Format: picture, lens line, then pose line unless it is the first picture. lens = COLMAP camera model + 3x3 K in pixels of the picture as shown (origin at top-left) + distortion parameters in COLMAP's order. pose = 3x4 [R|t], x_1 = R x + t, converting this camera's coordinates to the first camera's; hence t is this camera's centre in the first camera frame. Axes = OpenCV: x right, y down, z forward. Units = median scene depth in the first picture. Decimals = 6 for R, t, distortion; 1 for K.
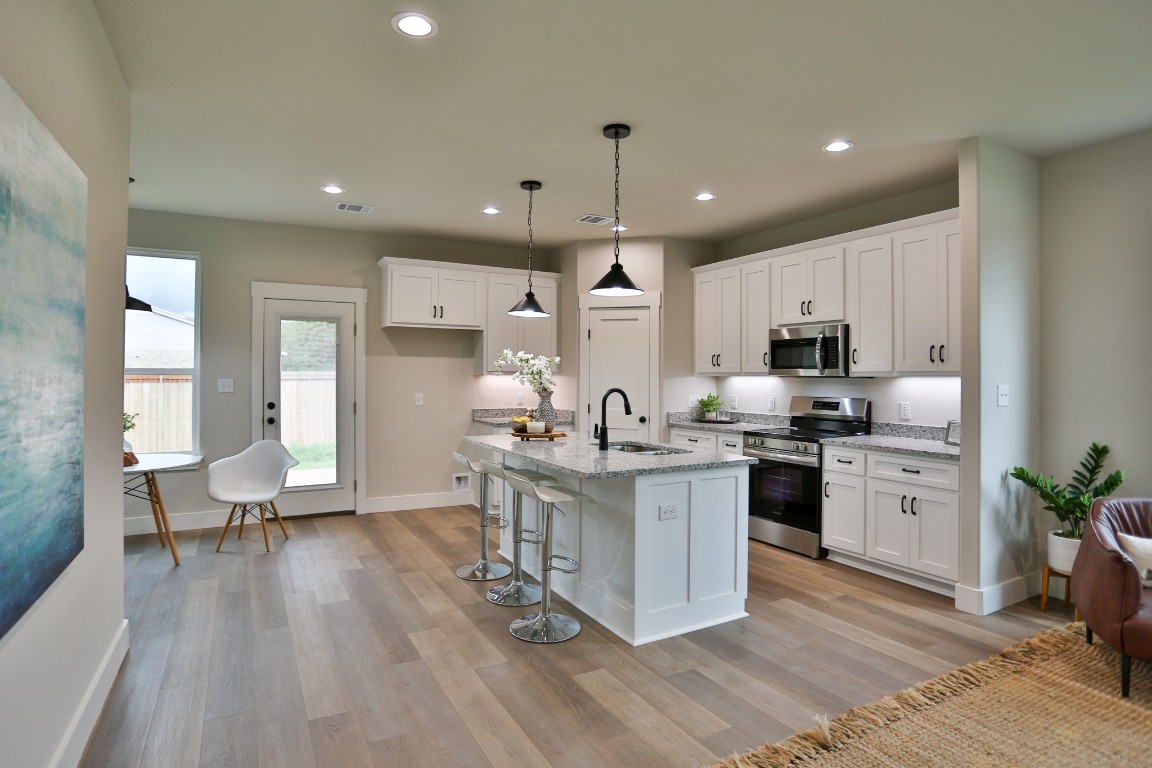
lens RADIAL K [[602.7, 0, 576.0], [0, 602.7, 384.0], [0, 0, 1]] dist [-0.055002, 0.000221]
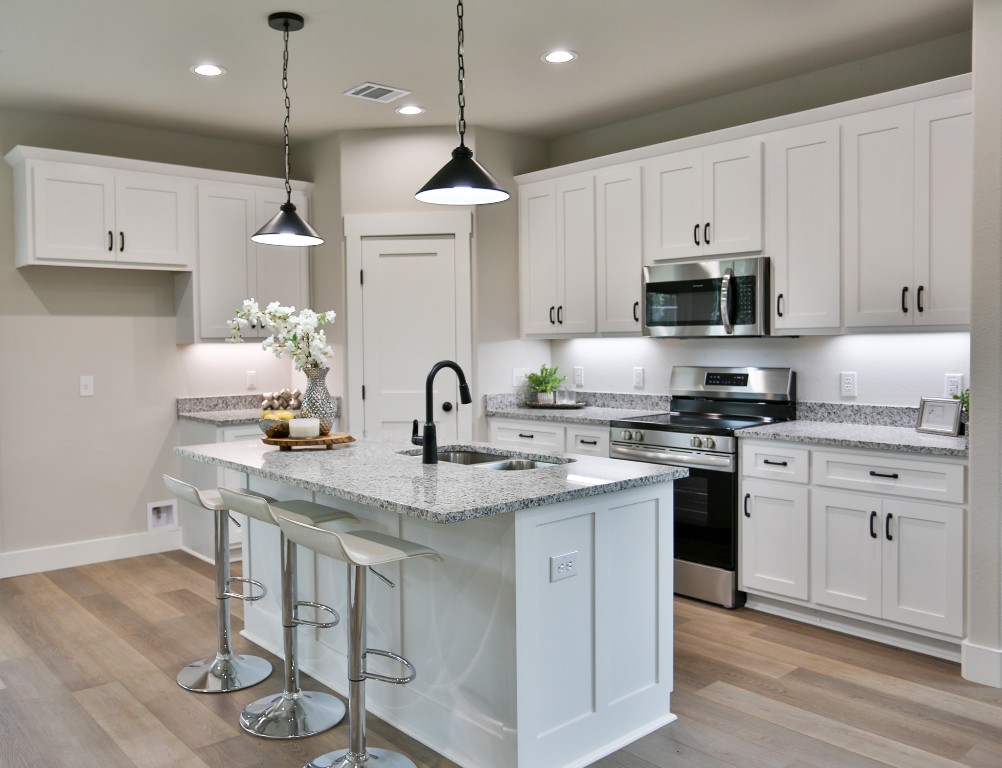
lens RADIAL K [[814.9, 0, 439.7], [0, 814.9, 380.0], [0, 0, 1]] dist [-0.028862, 0.008009]
pose [[0.983045, -0.026082, 0.181501, -0.079145], [0.020166, 0.999206, 0.034363, -0.001519], [-0.182253, -0.030121, 0.982790, 0.171094]]
